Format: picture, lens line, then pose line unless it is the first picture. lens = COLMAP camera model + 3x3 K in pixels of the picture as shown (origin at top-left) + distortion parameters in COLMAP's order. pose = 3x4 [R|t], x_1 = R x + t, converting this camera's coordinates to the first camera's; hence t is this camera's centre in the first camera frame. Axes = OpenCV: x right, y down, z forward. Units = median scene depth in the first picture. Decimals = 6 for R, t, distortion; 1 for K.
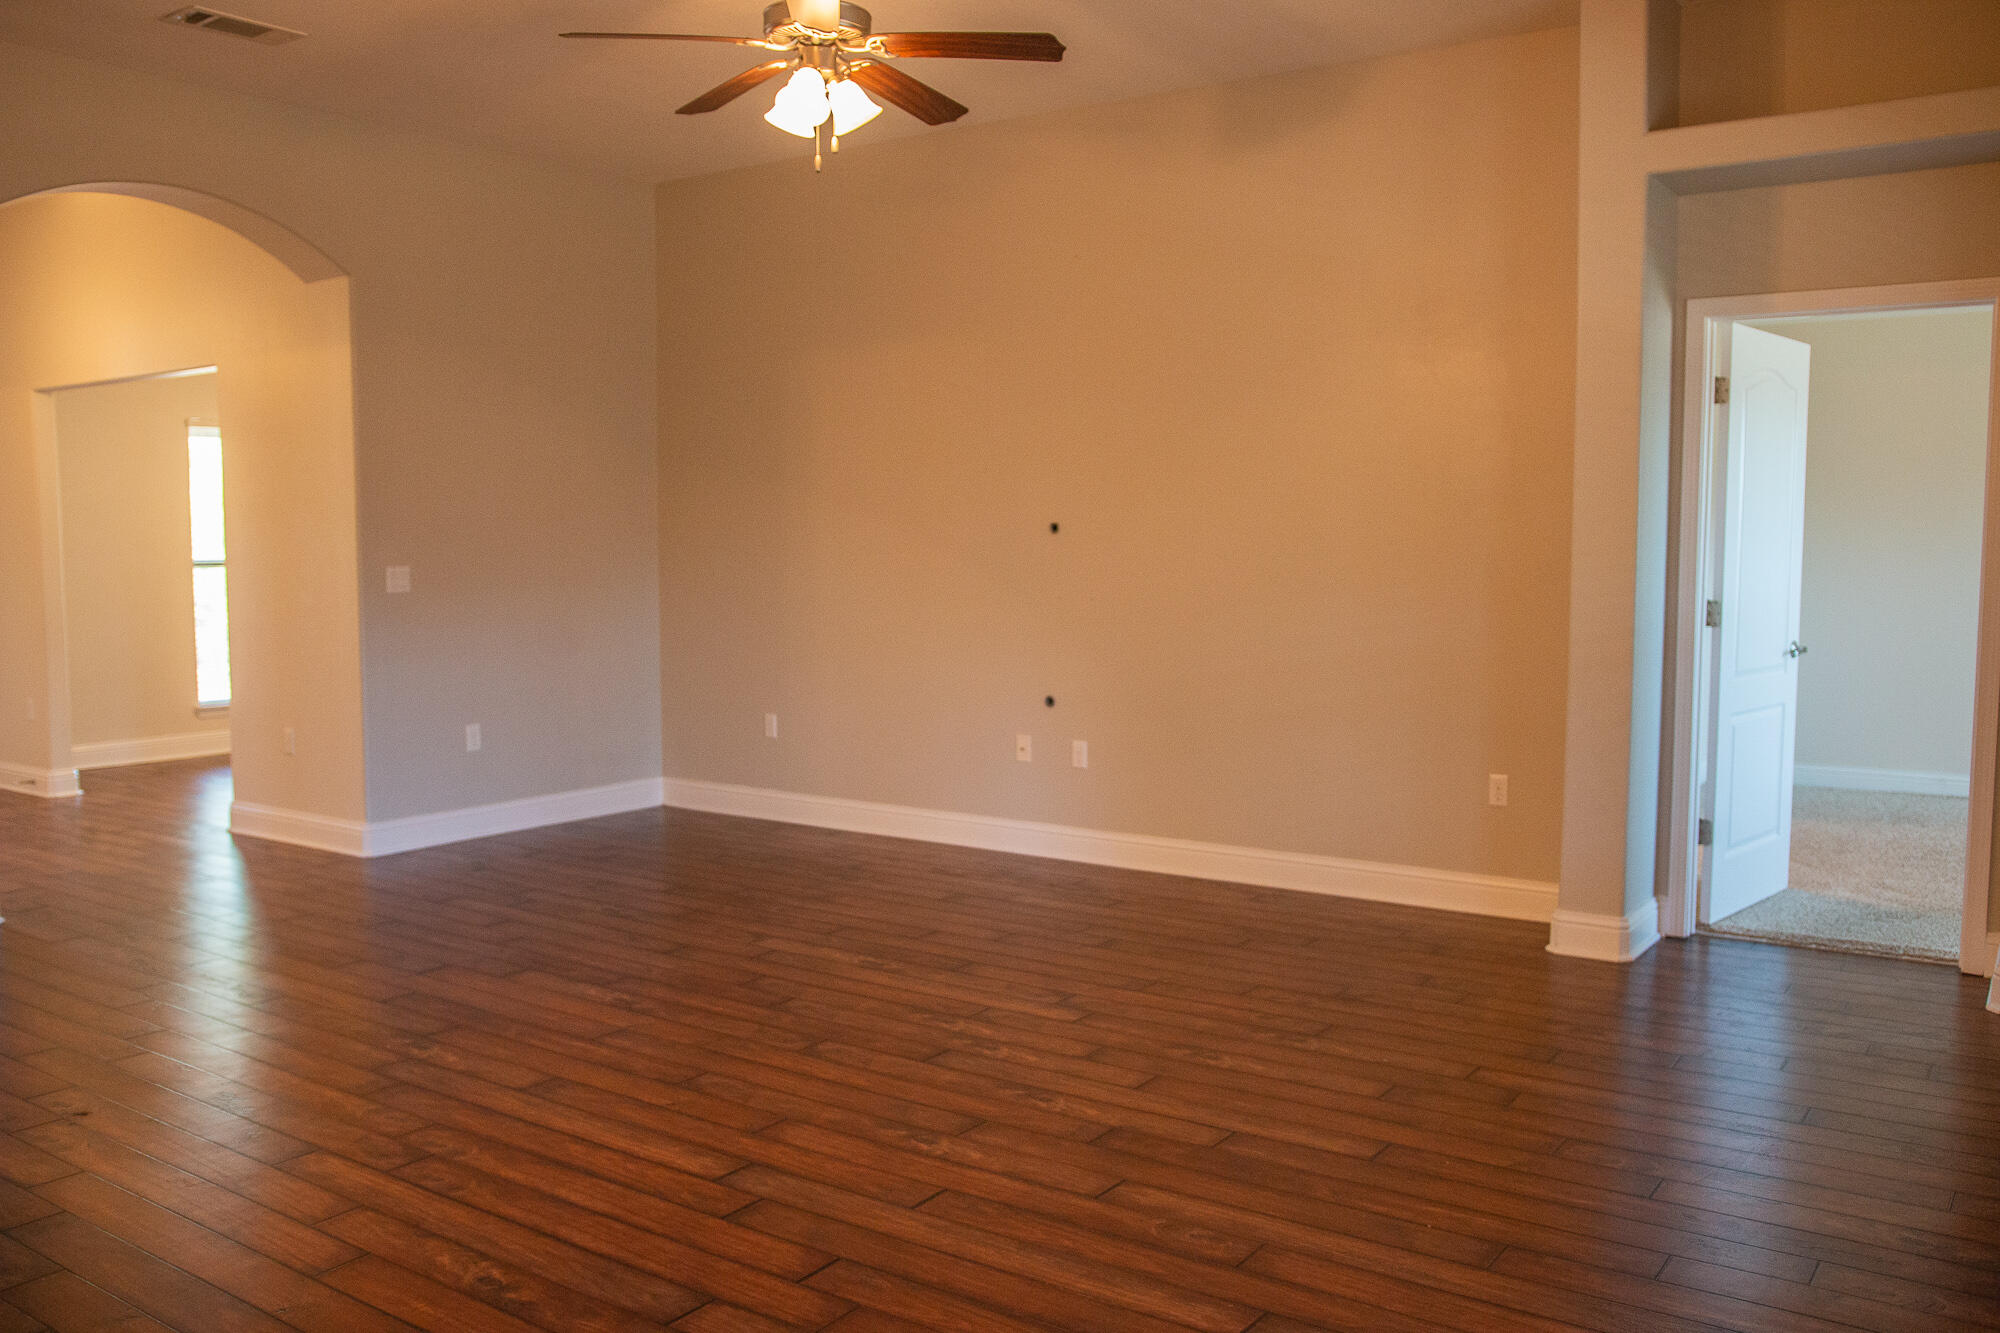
lens RADIAL K [[1657.9, 0, 992.2], [0, 1657.9, 670.0], [0, 0, 1]] dist [-0.090514, 0.072104]
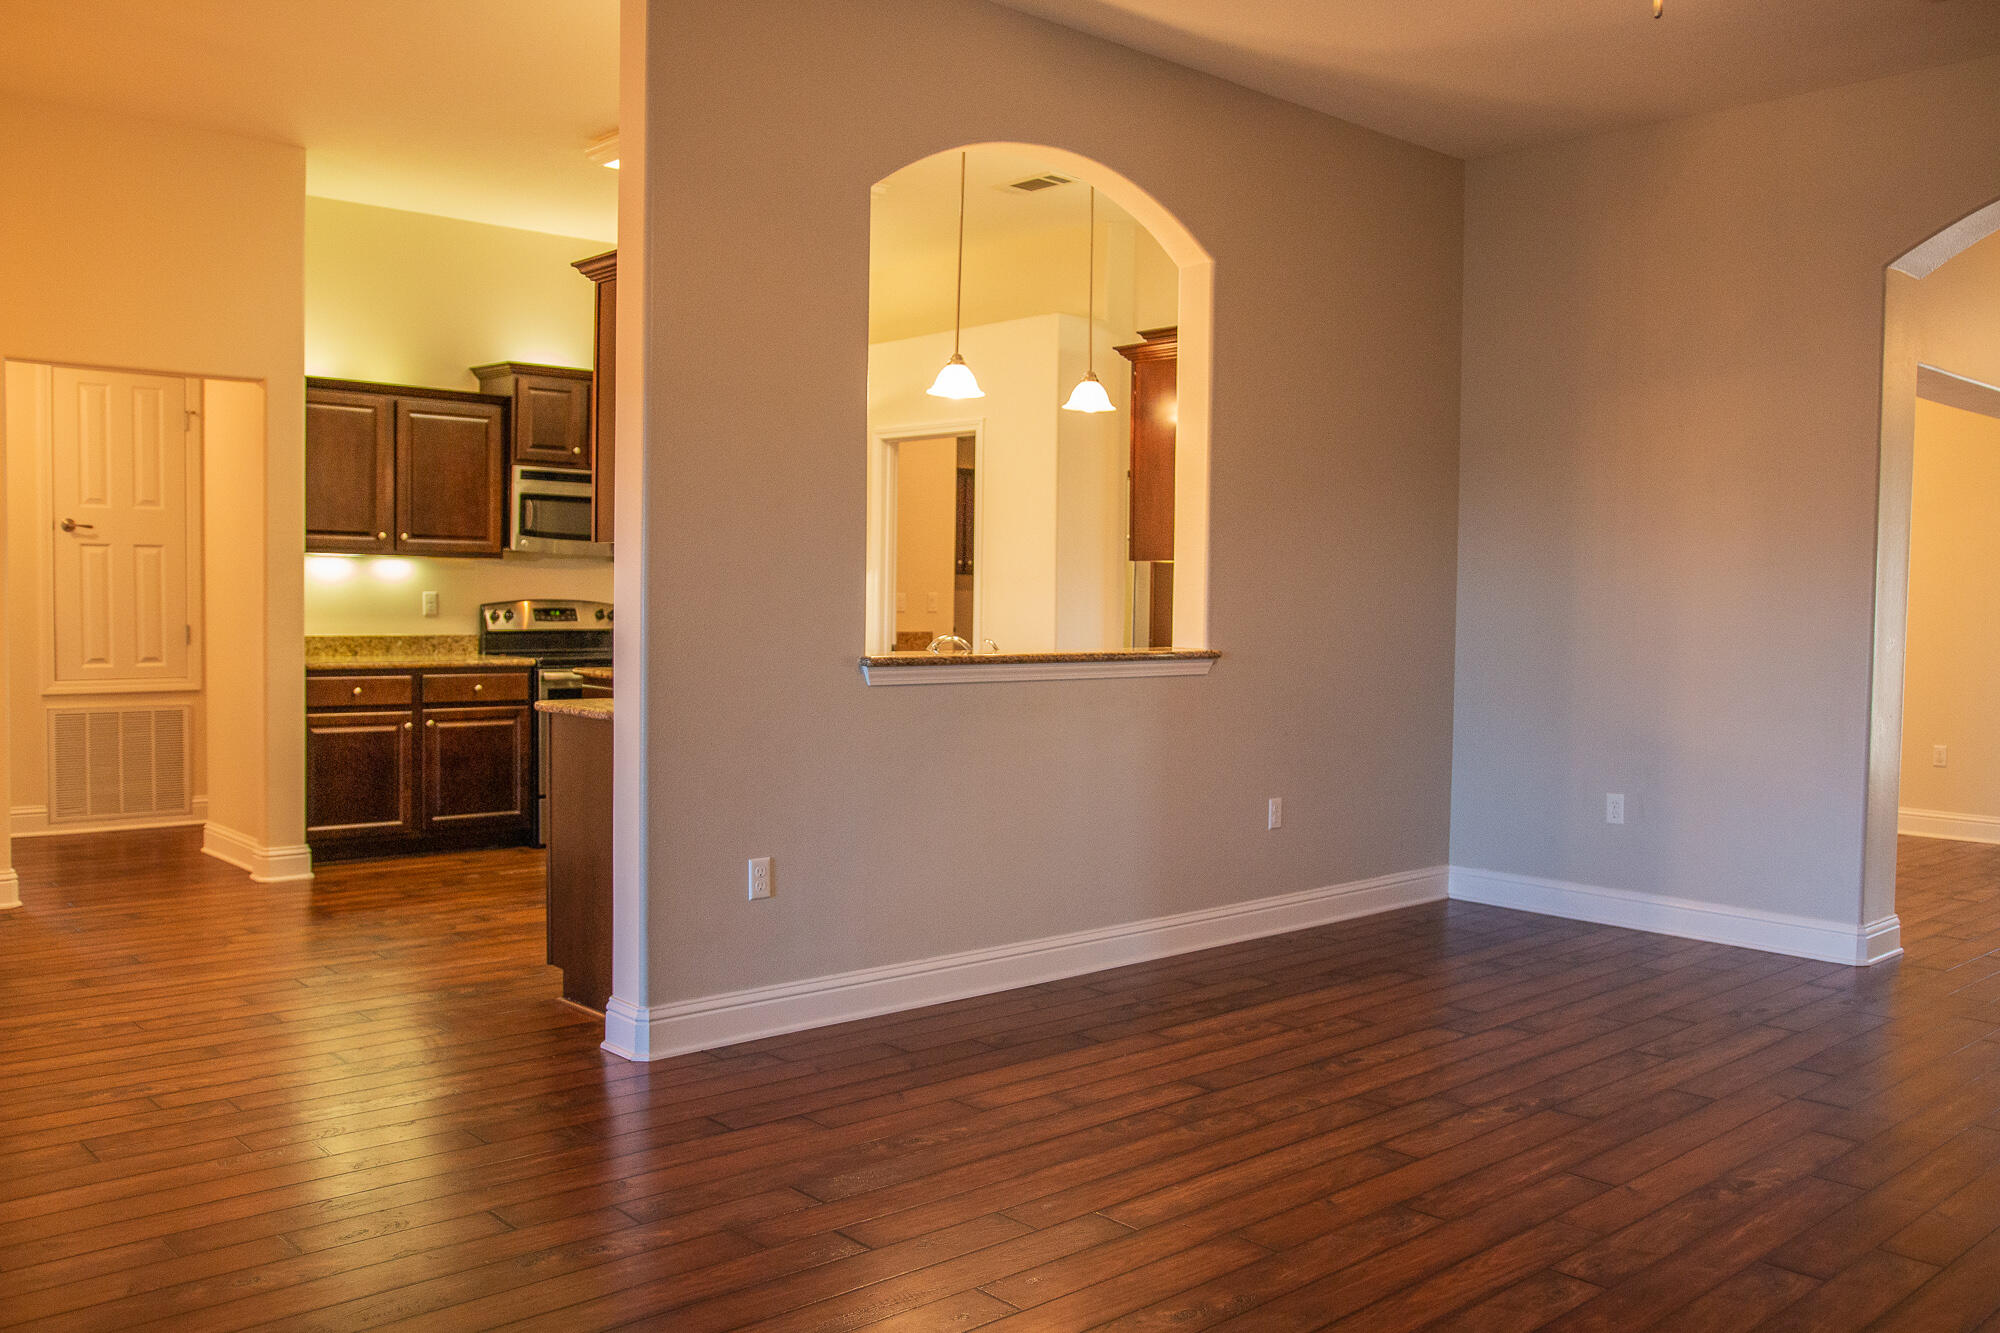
lens RADIAL K [[1657.9, 0, 992.2], [0, 1657.9, 670.0], [0, 0, 1]] dist [-0.090514, 0.072104]
pose [[-0.236710, 0.037810, -0.970844, 0.643512], [-0.092815, 0.993793, 0.061334, -0.048161], [0.967137, 0.104627, -0.231731, 0.954023]]
